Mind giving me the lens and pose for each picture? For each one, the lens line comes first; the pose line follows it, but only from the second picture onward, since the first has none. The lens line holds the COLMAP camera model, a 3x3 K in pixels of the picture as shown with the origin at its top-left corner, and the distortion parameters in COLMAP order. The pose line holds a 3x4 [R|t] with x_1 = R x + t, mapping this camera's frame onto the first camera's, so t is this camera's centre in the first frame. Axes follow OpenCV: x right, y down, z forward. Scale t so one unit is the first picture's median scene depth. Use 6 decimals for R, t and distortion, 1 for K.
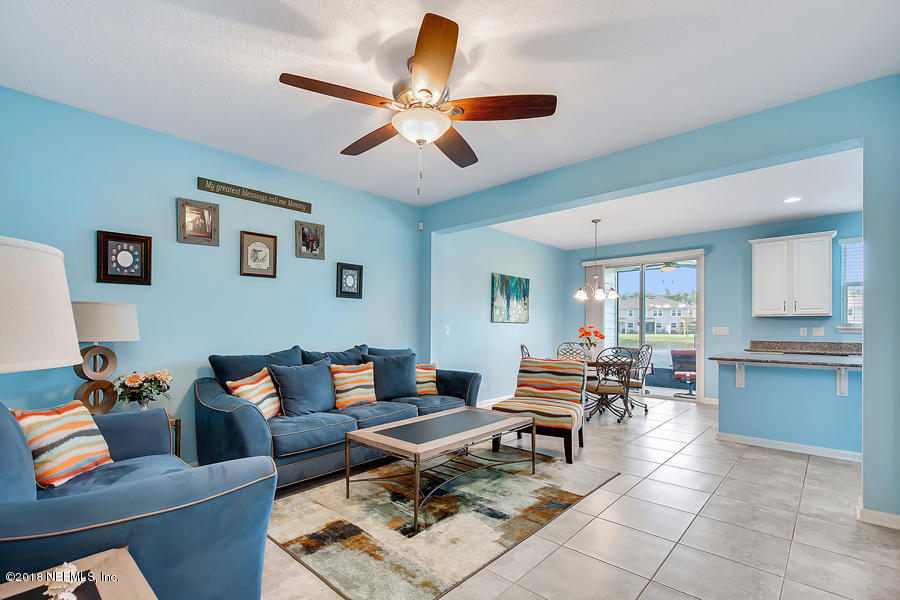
lens RADIAL K [[412.2, 0, 448.3], [0, 412.2, 316.2], [0, 0, 1]] dist [0.001906, -0.000592]
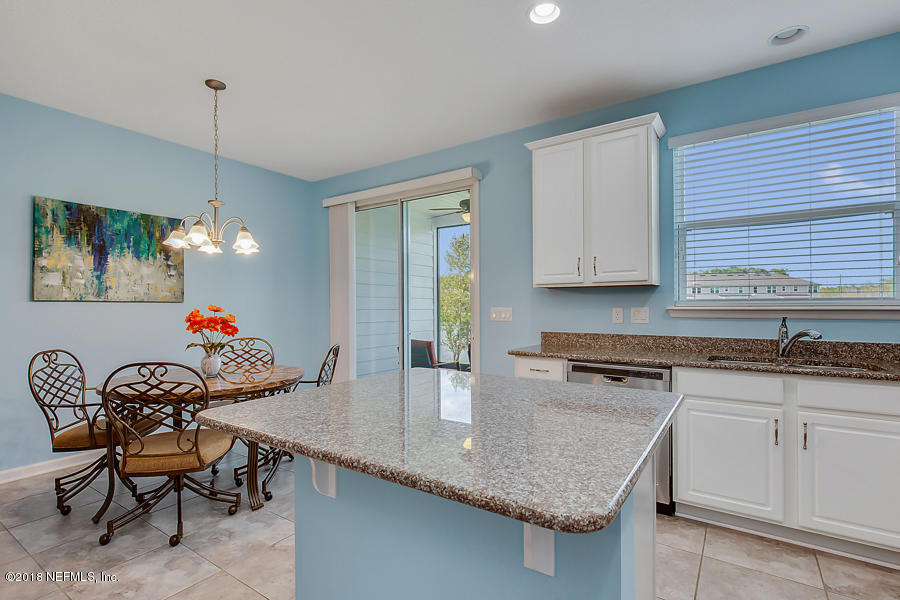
lens RADIAL K [[429.1, 0, 450.0], [0, 429.1, 300.0], [0, 0, 1]] dist [-0.000623, -0.000365]
pose [[0.987680, -0.004234, 0.156430, 0.479206], [0.002234, 0.999914, 0.012956, 0.008158], [-0.156471, -0.012447, 0.987604, 0.414029]]
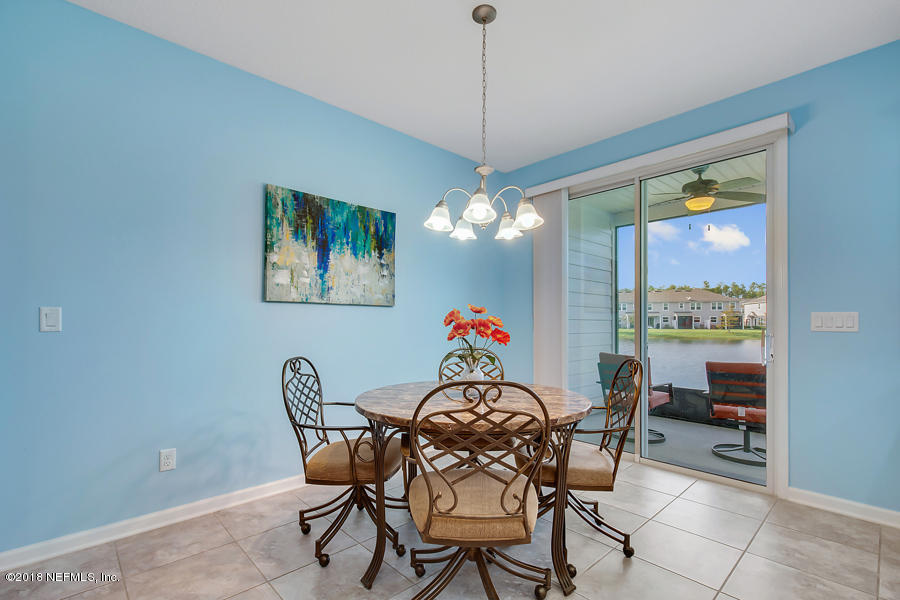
lens RADIAL K [[412.2, 0, 448.3], [0, 412.2, 316.2], [0, 0, 1]] dist [0.001906, -0.000592]
pose [[0.997434, -0.001721, -0.071568, 0.308943], [0.002606, 0.999921, 0.012280, 0.024125], [0.071541, -0.012435, 0.997360, 0.560081]]
